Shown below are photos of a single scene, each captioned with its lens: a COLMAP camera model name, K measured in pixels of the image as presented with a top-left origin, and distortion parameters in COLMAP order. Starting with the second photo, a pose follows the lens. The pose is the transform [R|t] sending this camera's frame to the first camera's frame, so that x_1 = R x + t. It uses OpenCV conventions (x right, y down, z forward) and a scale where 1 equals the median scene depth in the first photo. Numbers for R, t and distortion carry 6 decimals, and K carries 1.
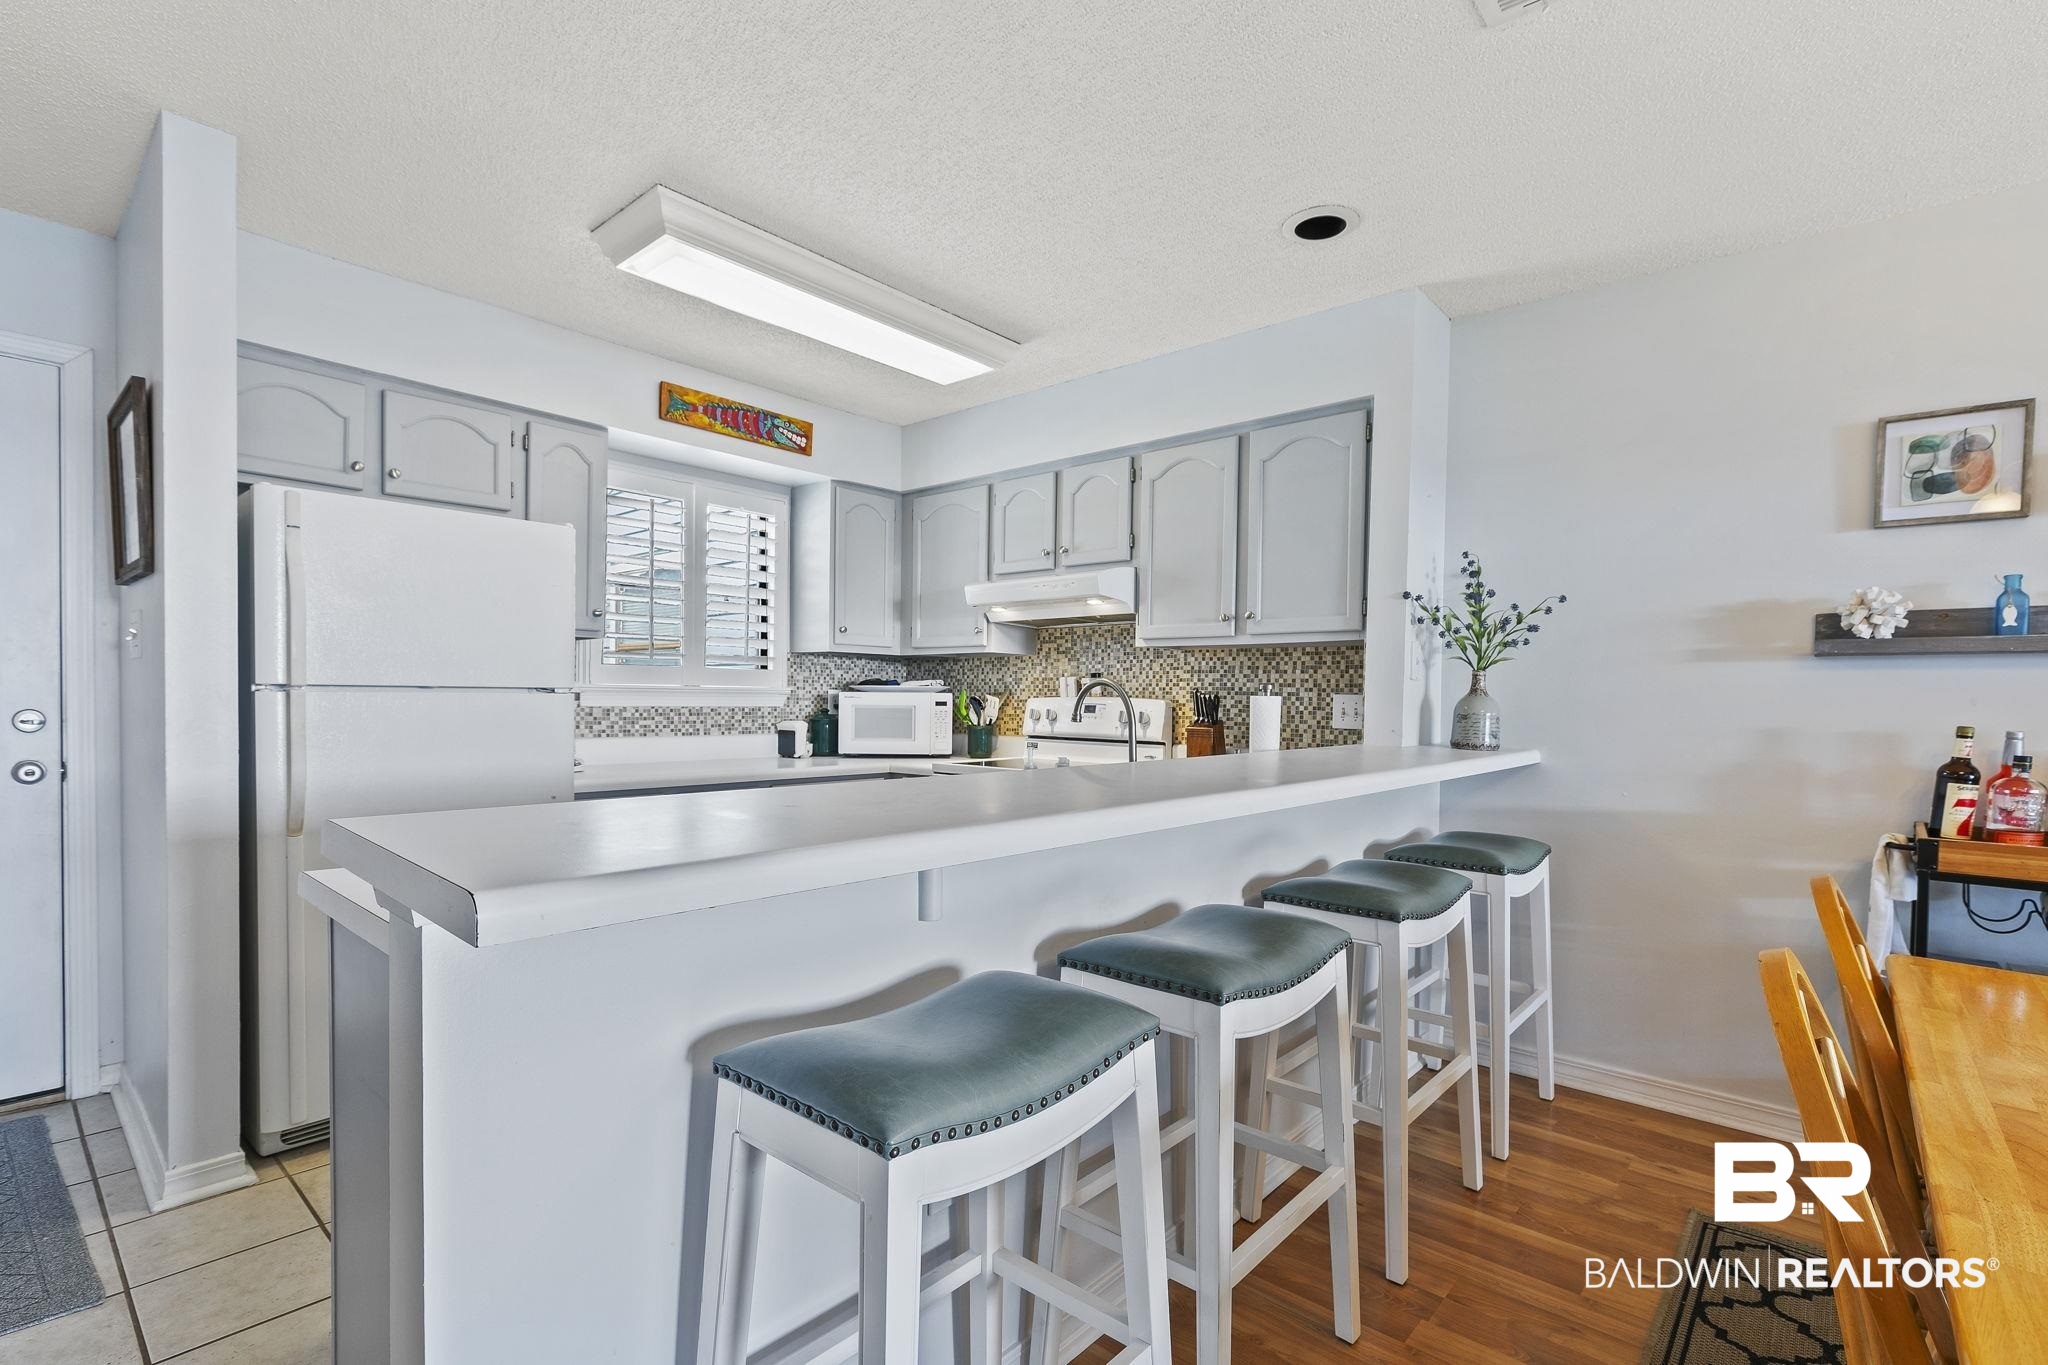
lens RADIAL K [[933.7, 0, 1025.2], [0, 933.7, 714.5], [0, 0, 1]] dist [-0.000468, -0.000379]
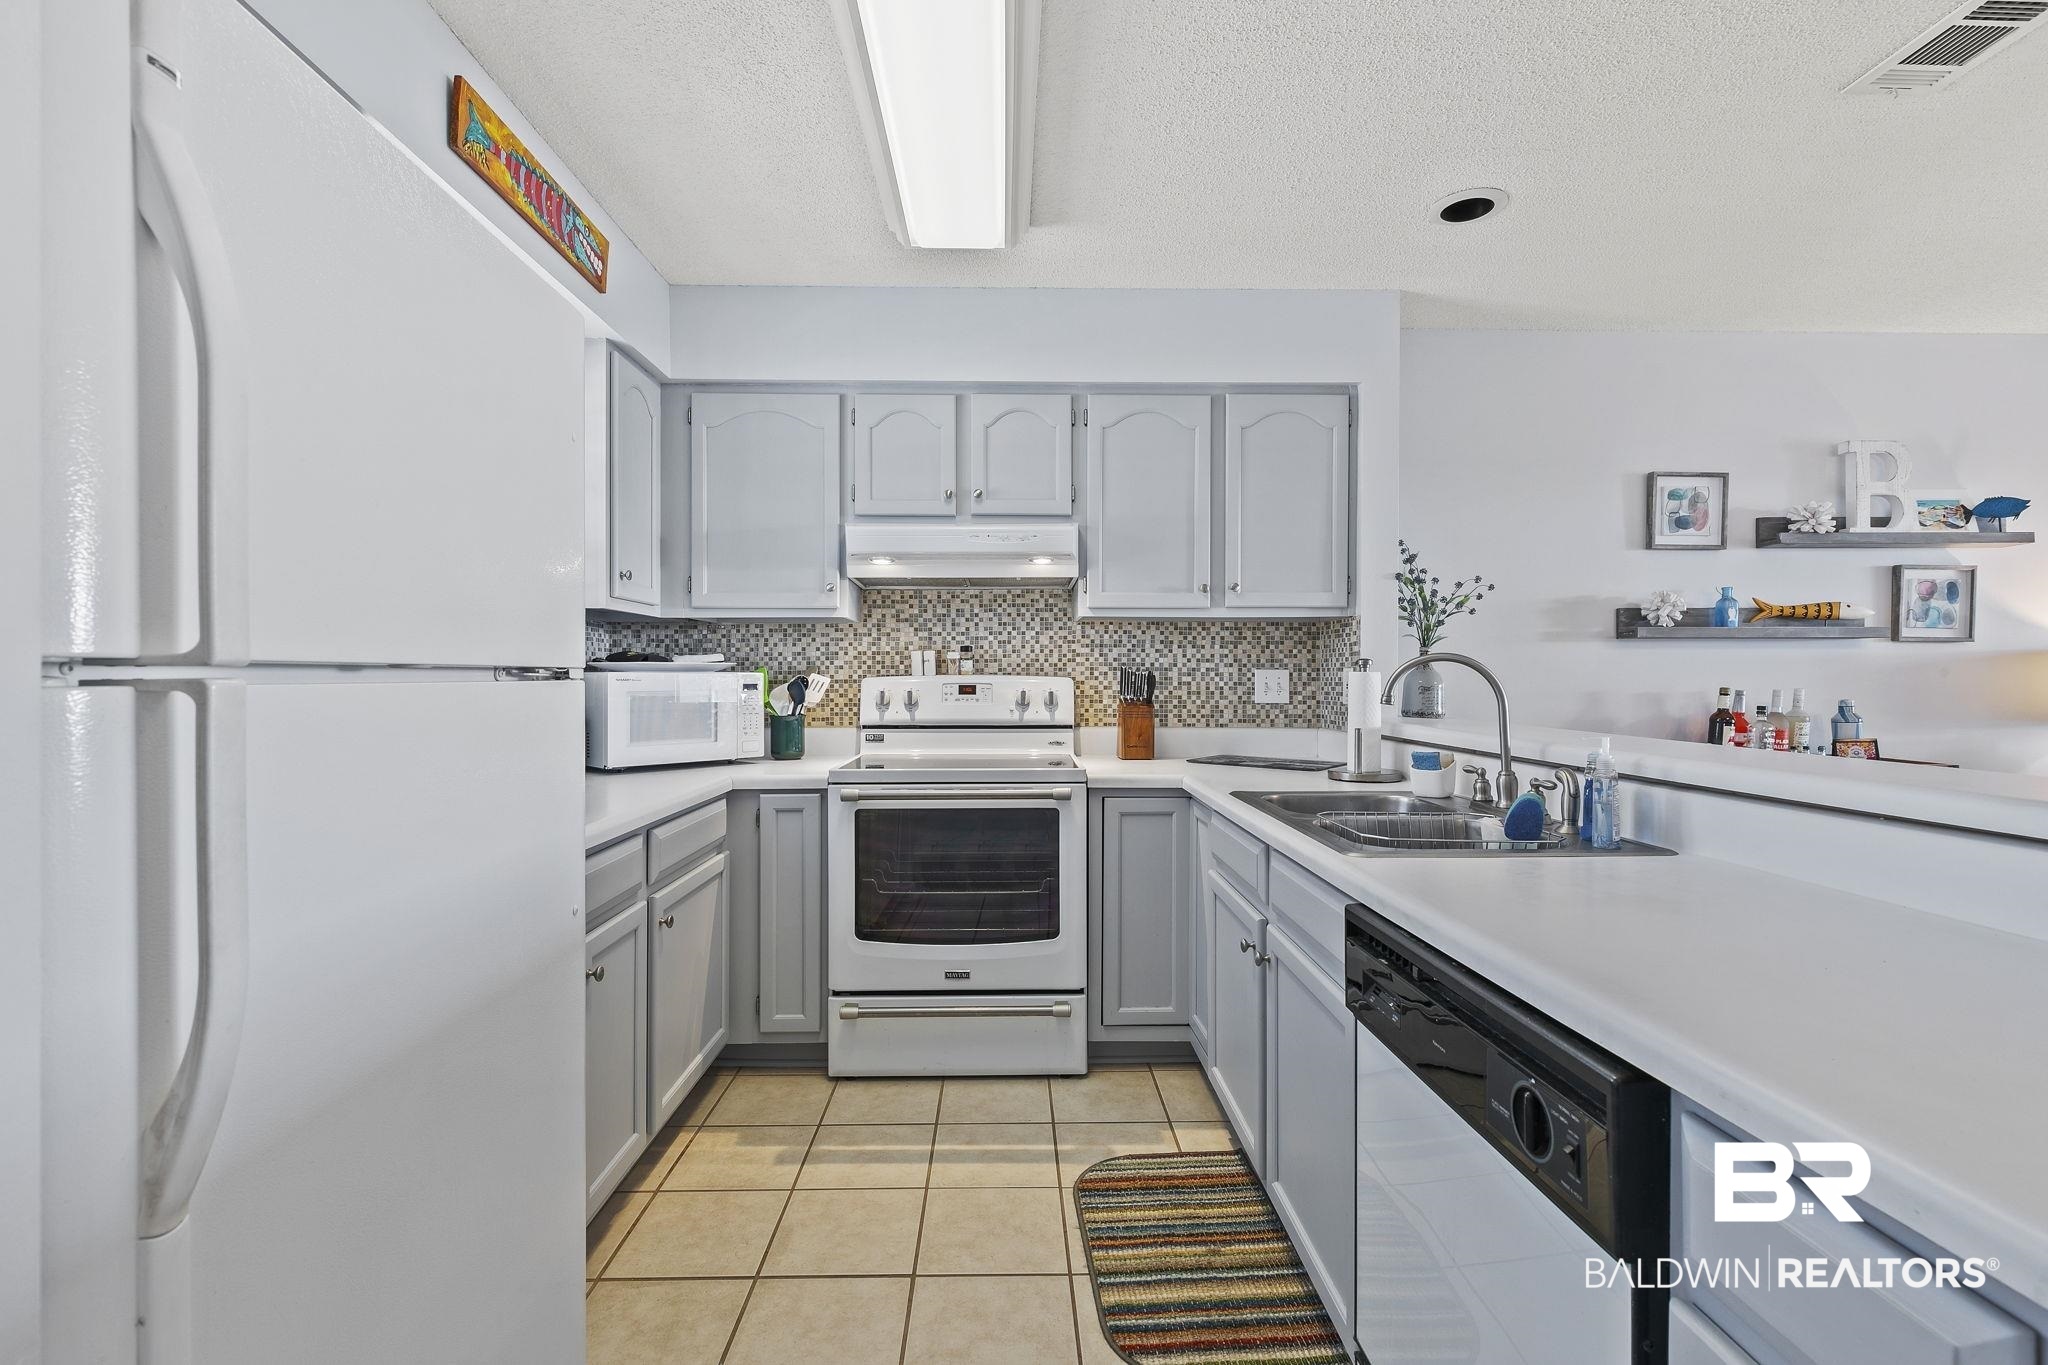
lens RADIAL K [[924.5, 0, 1017.7], [0, 924.5, 675.9], [0, 0, 1]] dist [0.009929, -0.000810]
pose [[0.738991, -0.012041, 0.673607, -0.503732], [0.022465, 0.999725, -0.006775, -0.012866], [-0.673340, 0.020139, 0.739058, 0.408463]]
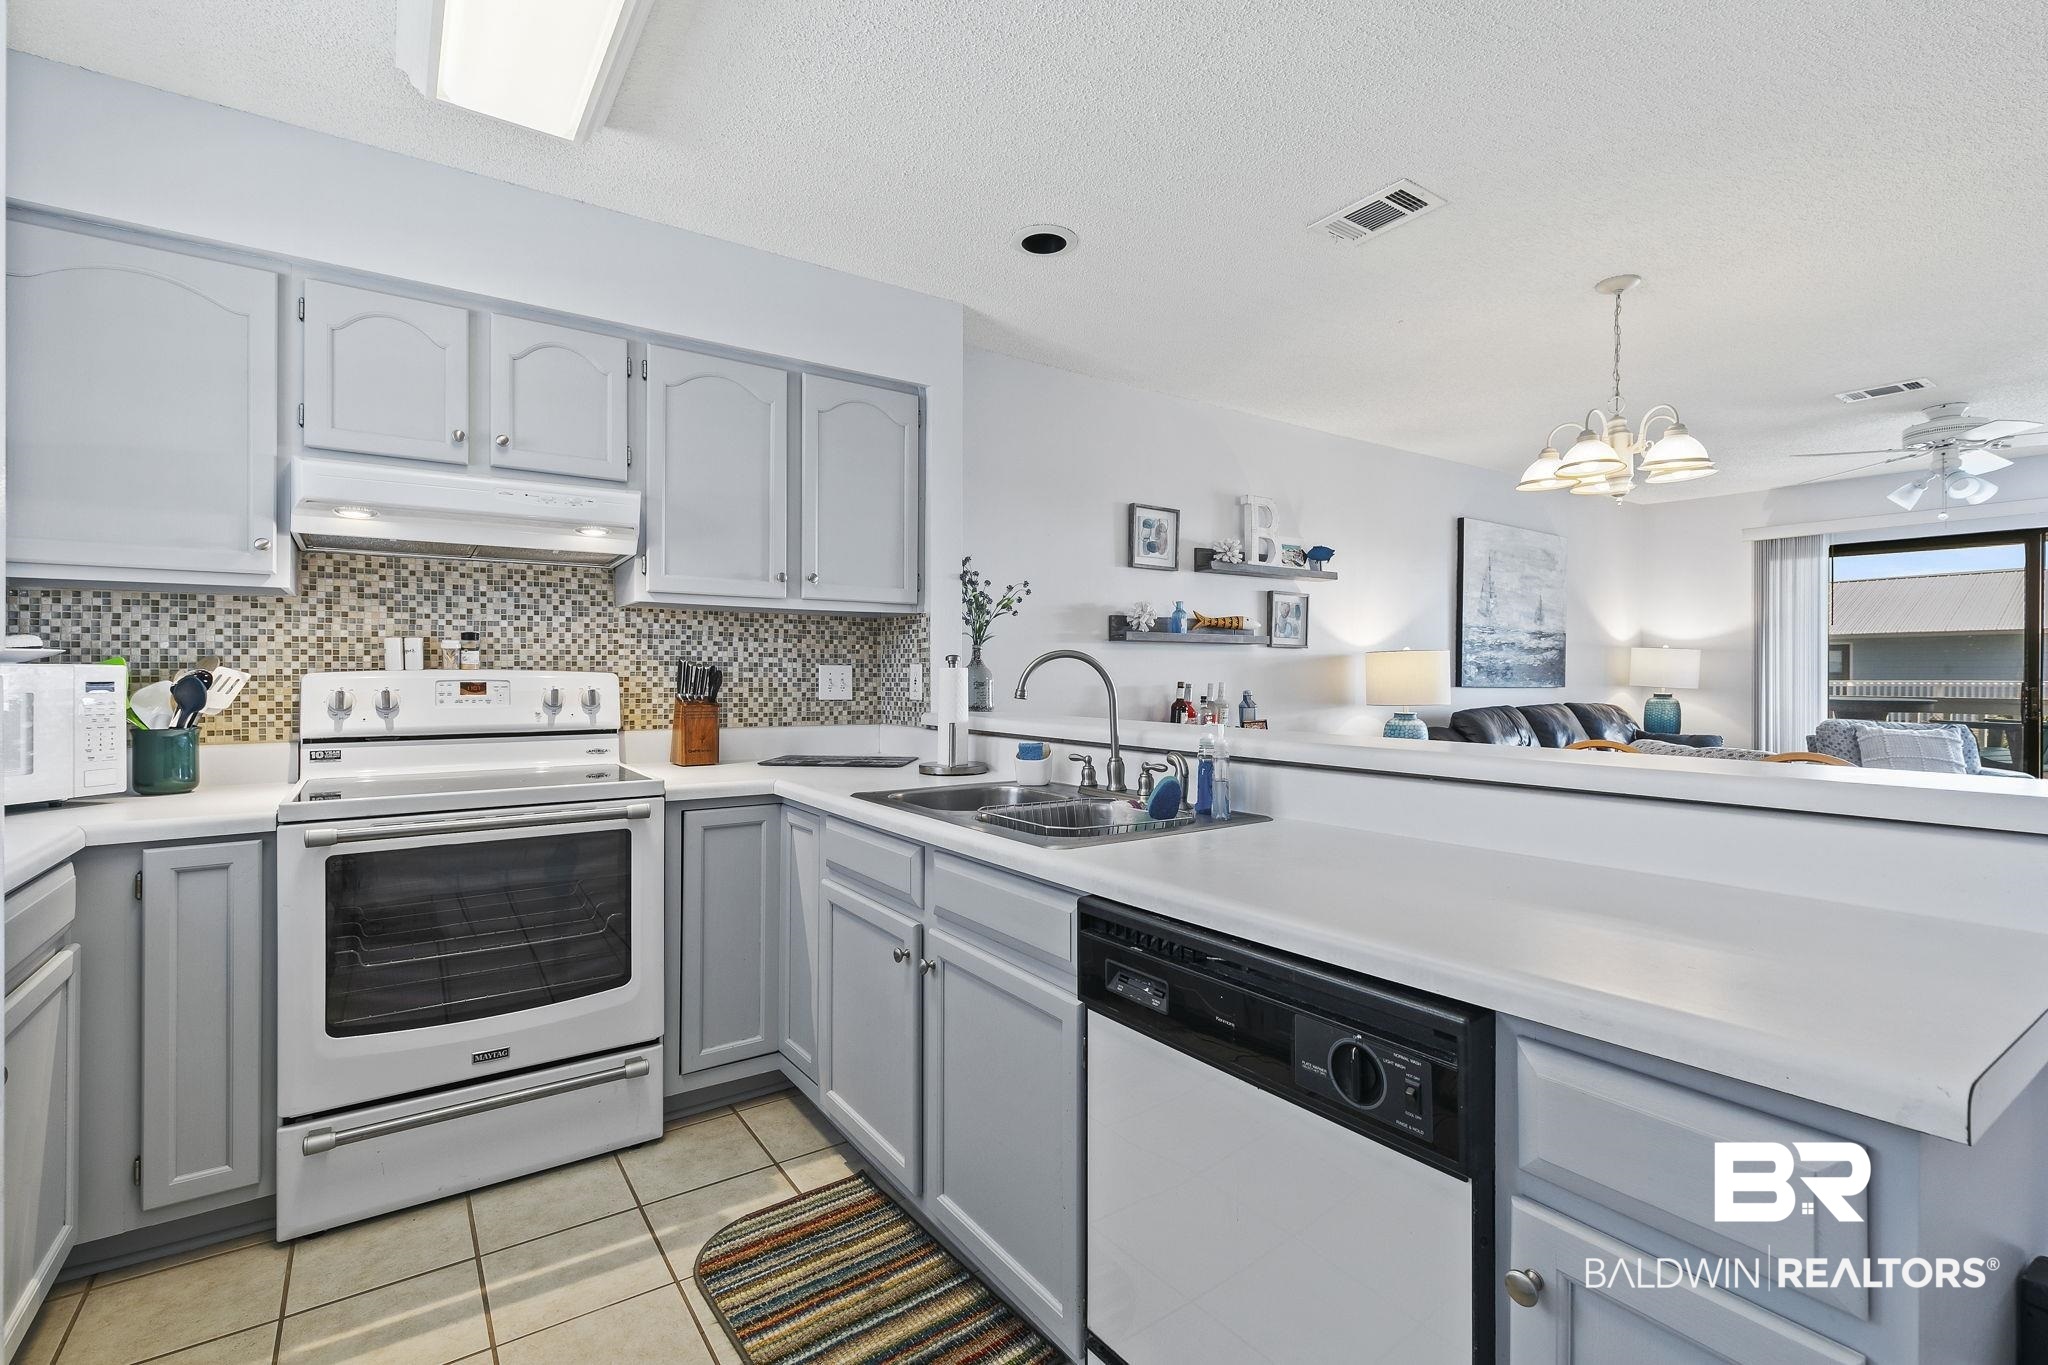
lens RADIAL K [[928.7, 0, 1023.5], [0, 928.7, 671.6], [0, 0, 1]] dist [0.012263, -0.005335]
pose [[0.238279, -0.010402, 0.971141, -0.526116], [0.020627, 0.999771, 0.005648, -0.014813], [-0.970978, 0.018686, 0.238439, 0.530996]]
